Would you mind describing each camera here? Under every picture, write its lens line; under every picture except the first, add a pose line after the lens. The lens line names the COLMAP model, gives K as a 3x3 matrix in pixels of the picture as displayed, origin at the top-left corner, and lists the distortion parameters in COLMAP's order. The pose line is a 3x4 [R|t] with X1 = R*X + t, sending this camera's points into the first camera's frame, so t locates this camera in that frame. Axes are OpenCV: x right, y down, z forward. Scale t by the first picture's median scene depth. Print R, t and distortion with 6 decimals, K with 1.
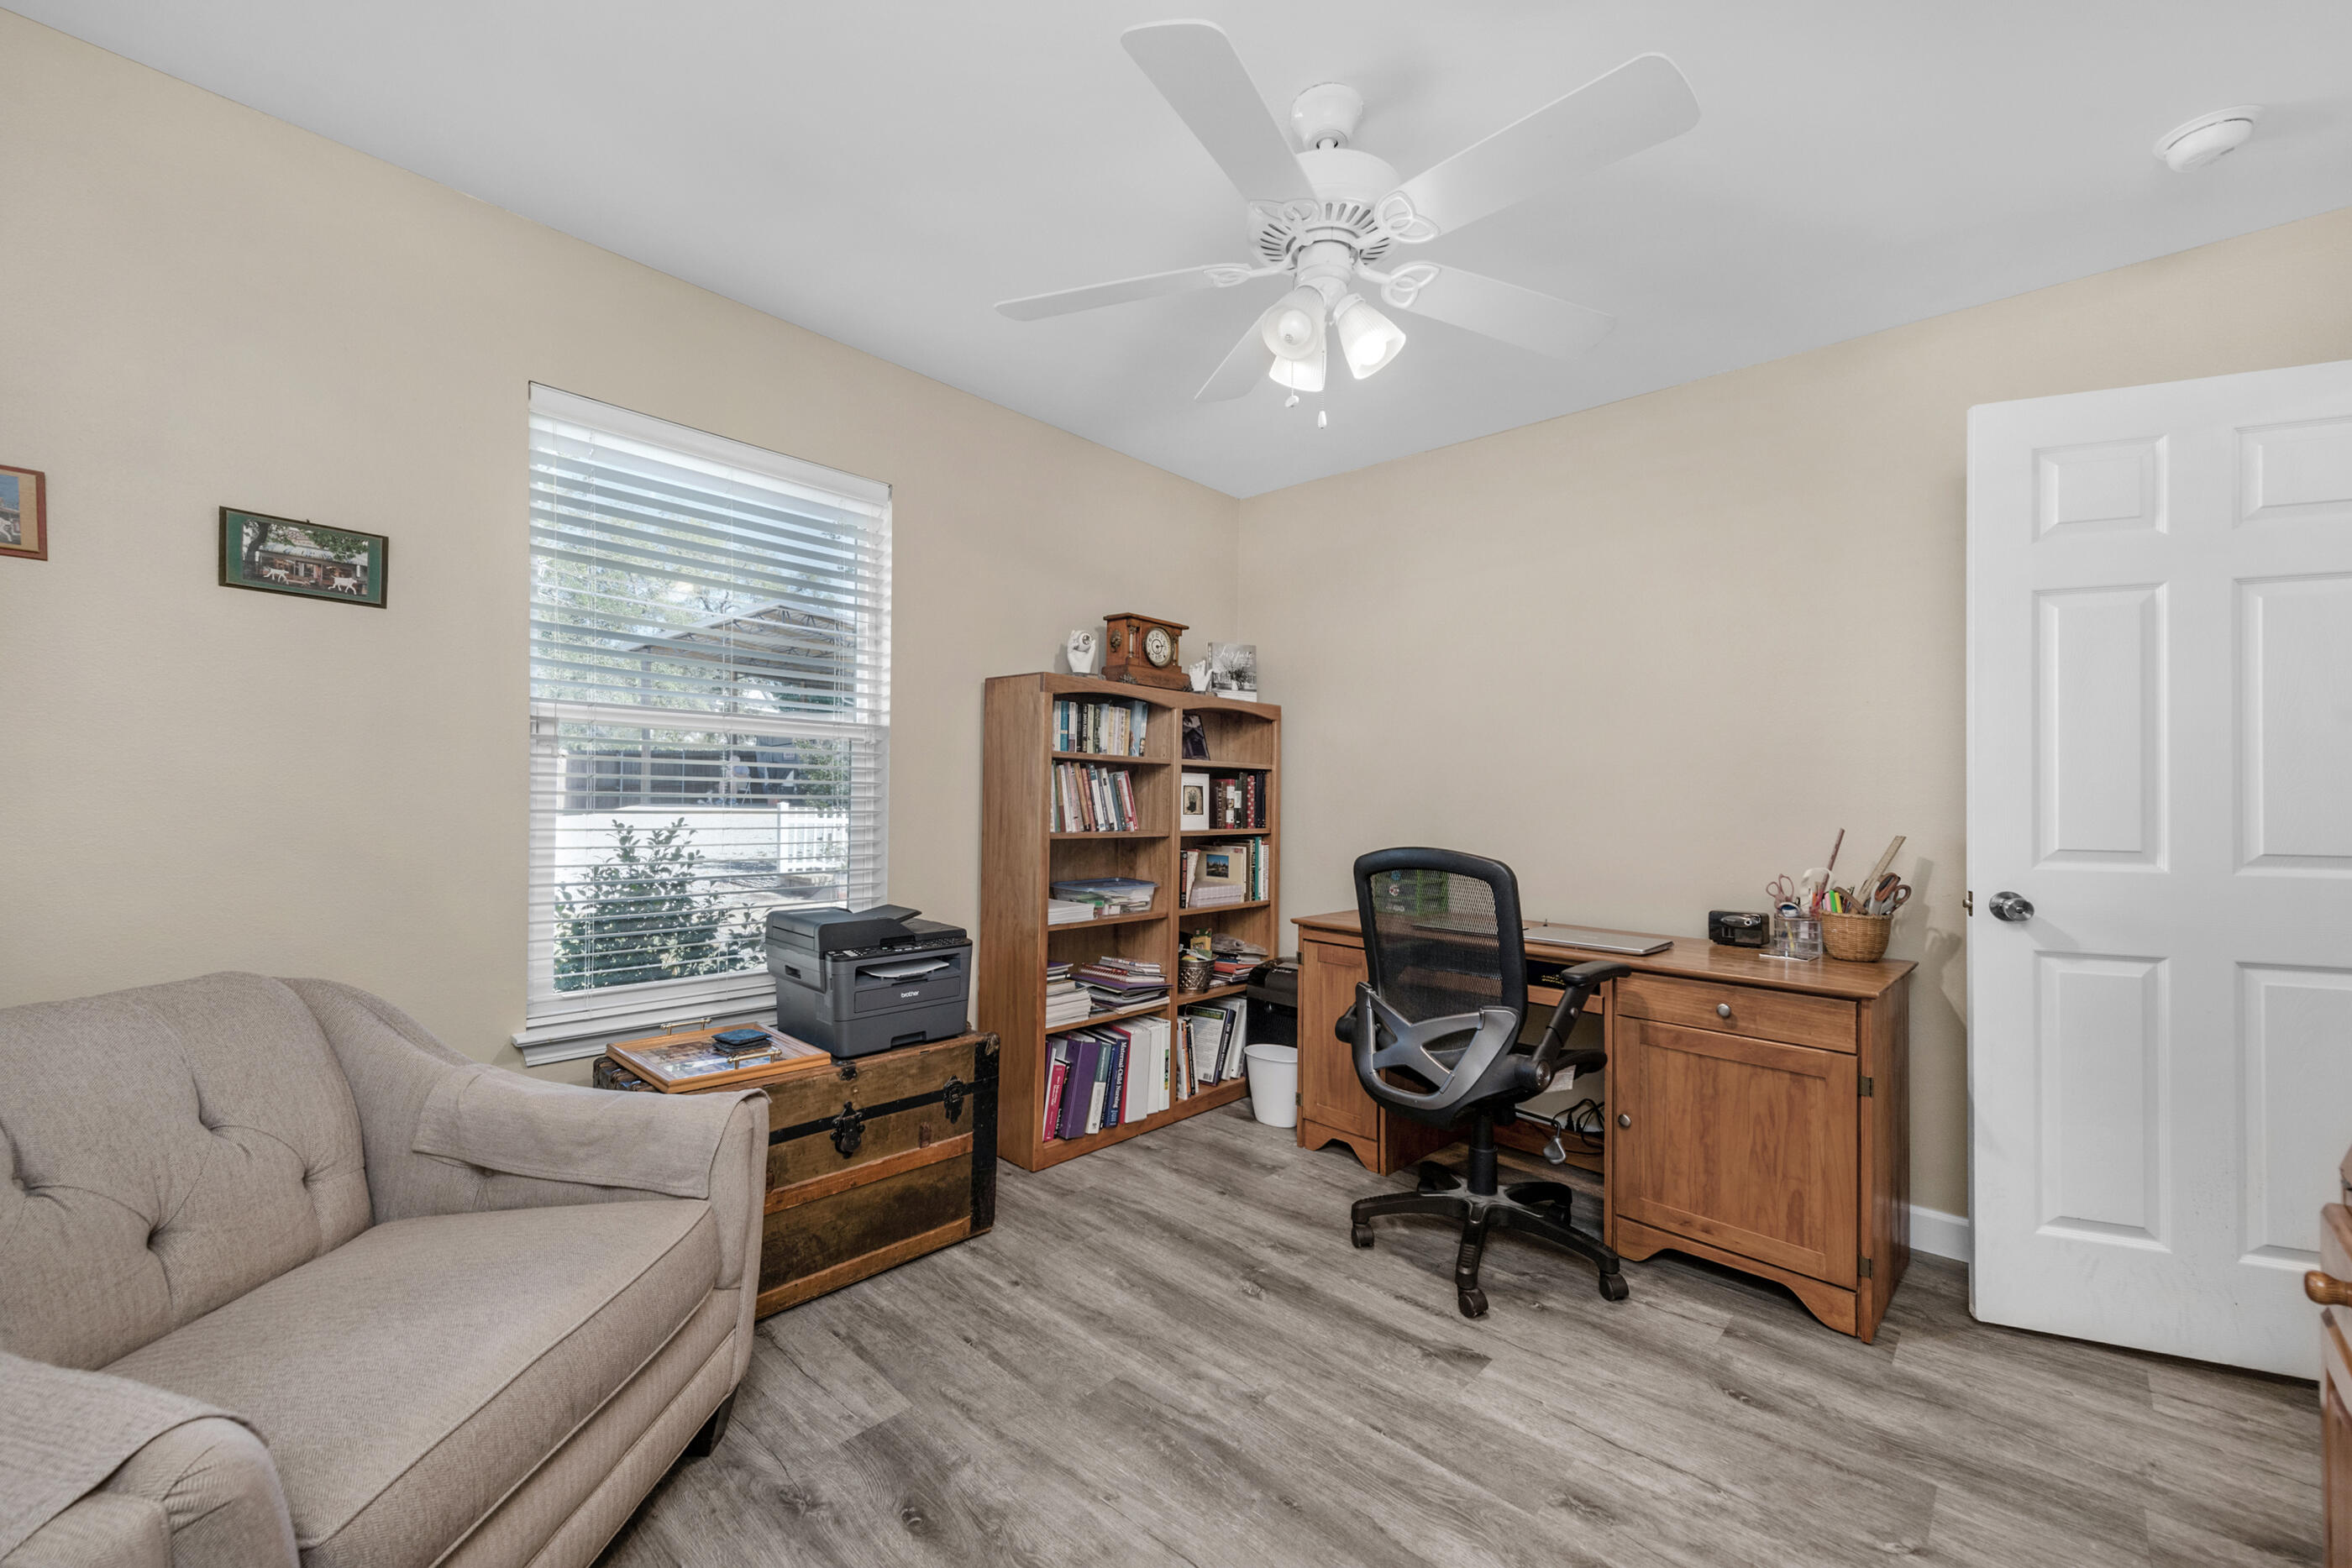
lens RADIAL K [[928.1, 0, 1183.6], [0, 928.1, 783.4], [0, 0, 1]] dist [0.012680, -0.003338]
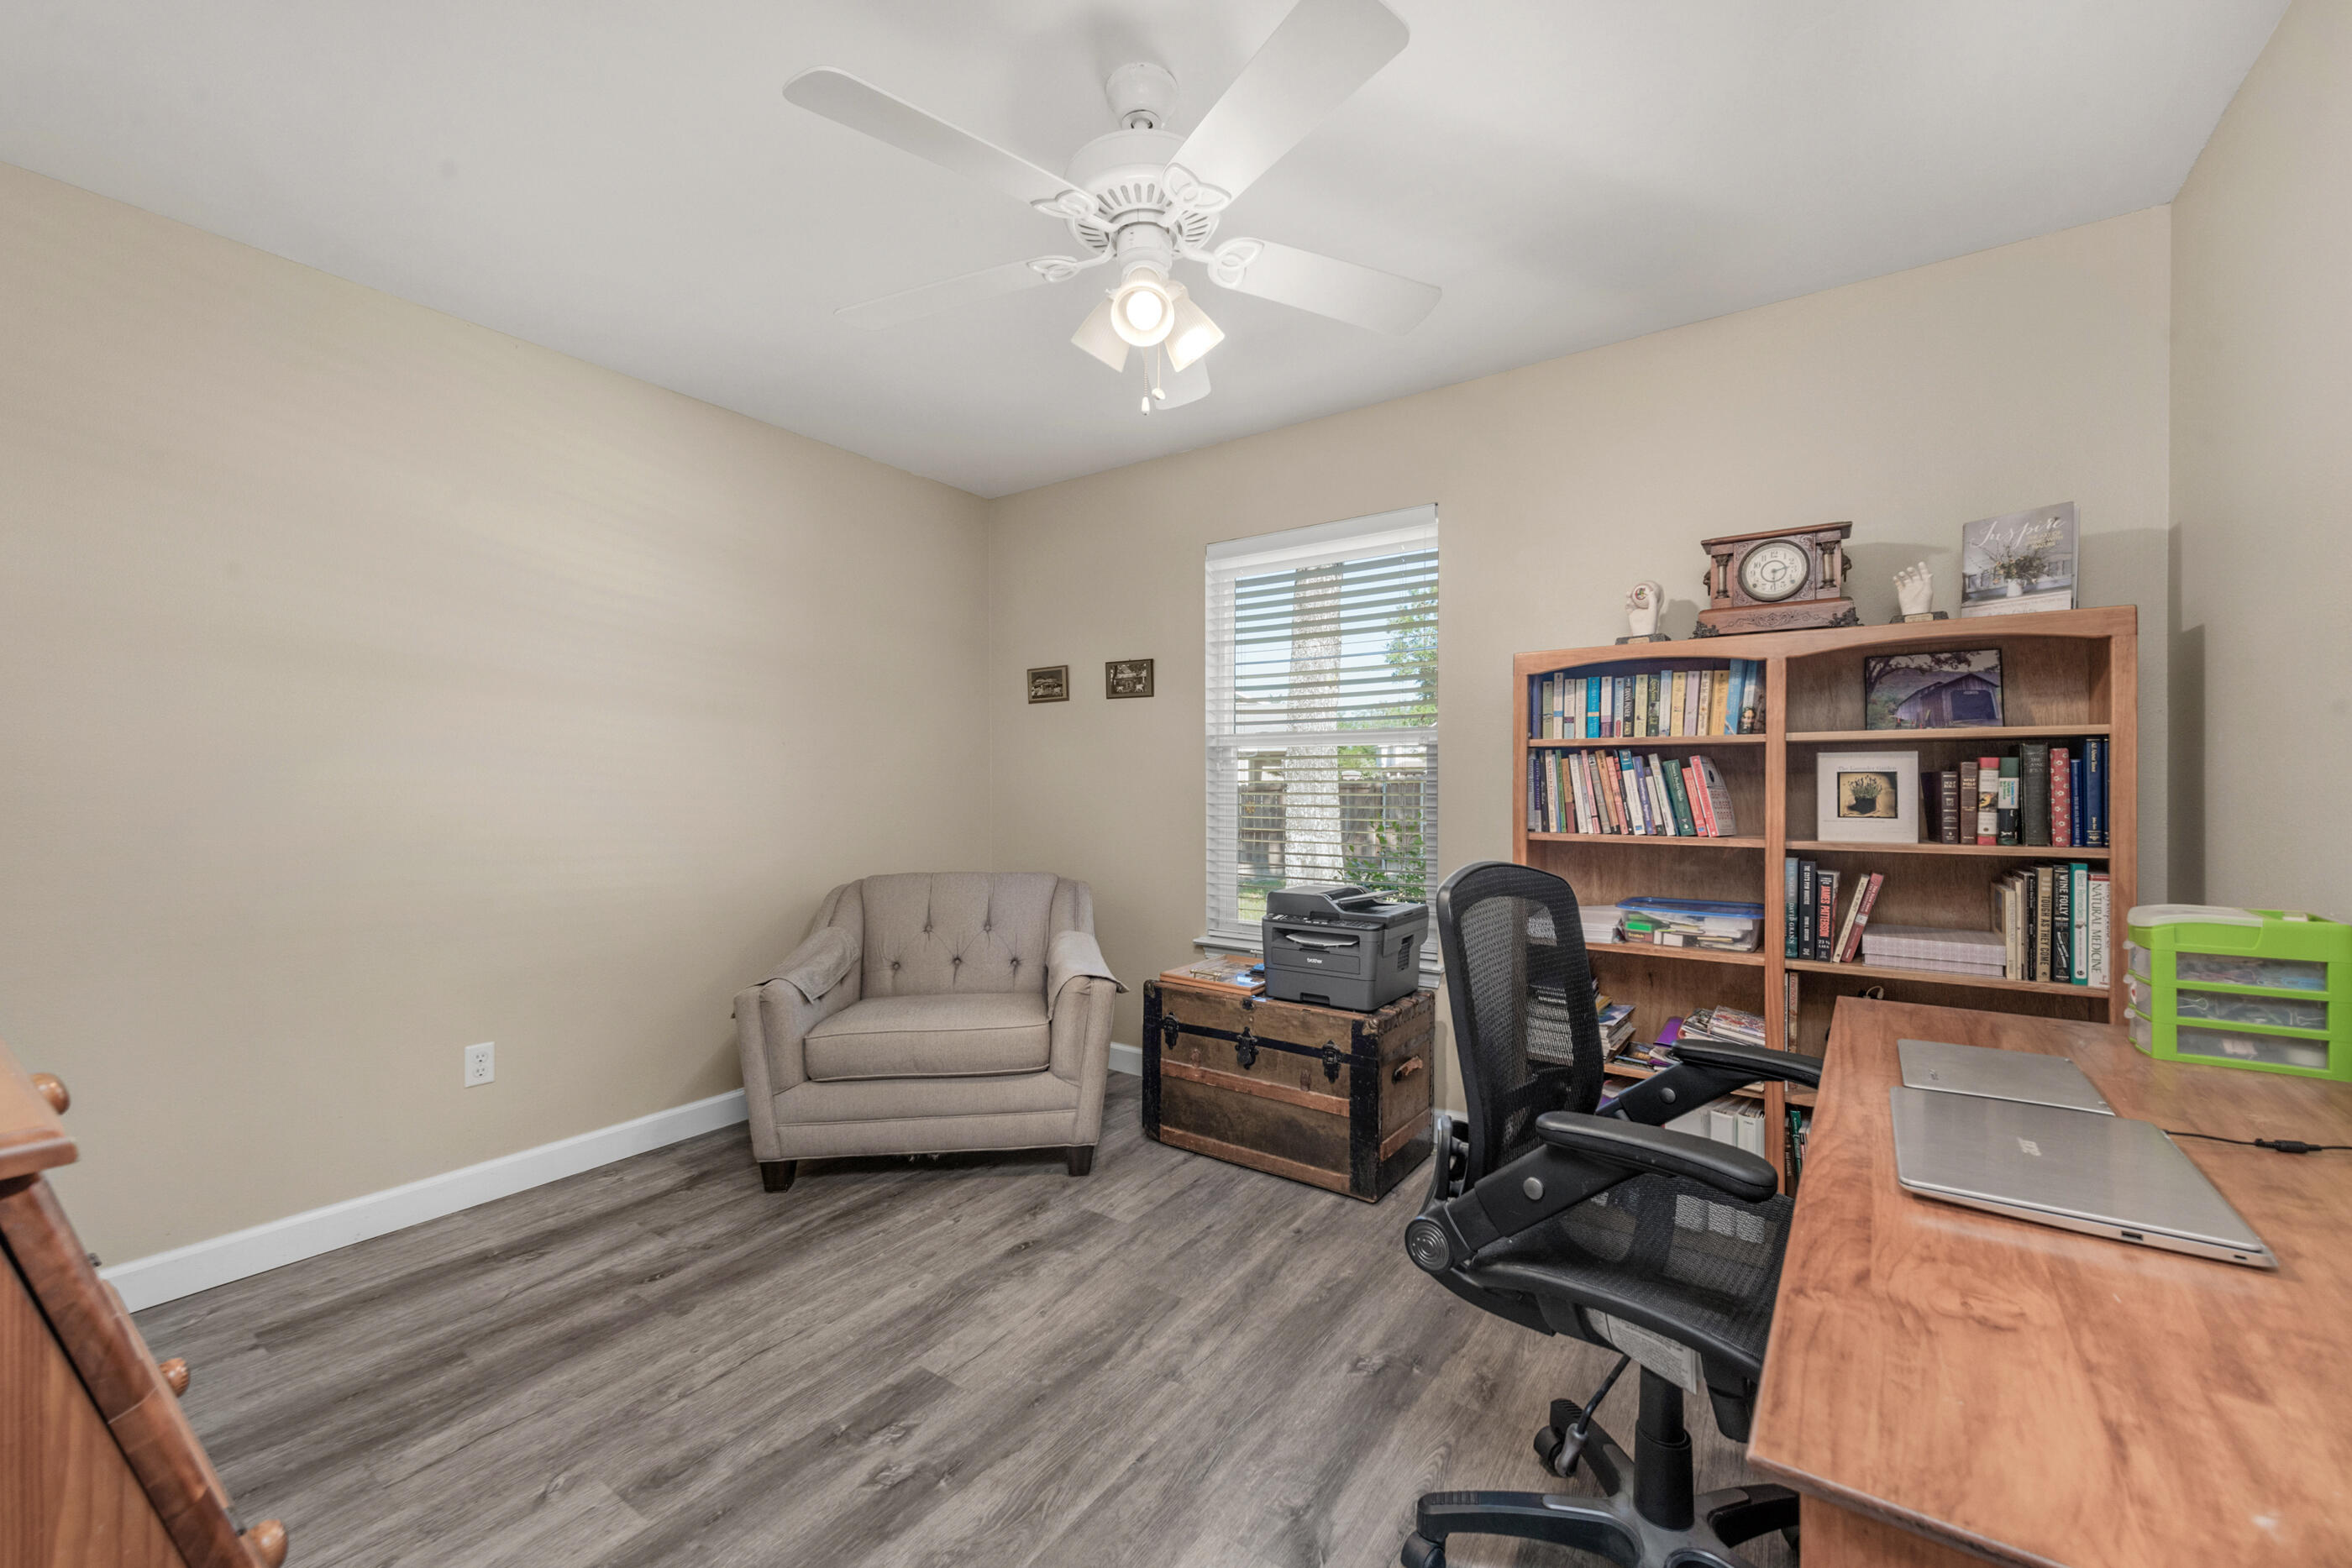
lens RADIAL K [[928.1, 0, 1189.7], [0, 928.1, 786.5], [0, 0, 1]] dist [0.012680, -0.003338]
pose [[0.141815, -0.017337, -0.989741, 0.667694], [0.018425, 0.999720, -0.014871, 0.015568], [0.989722, -0.016127, 0.142095, 0.532165]]
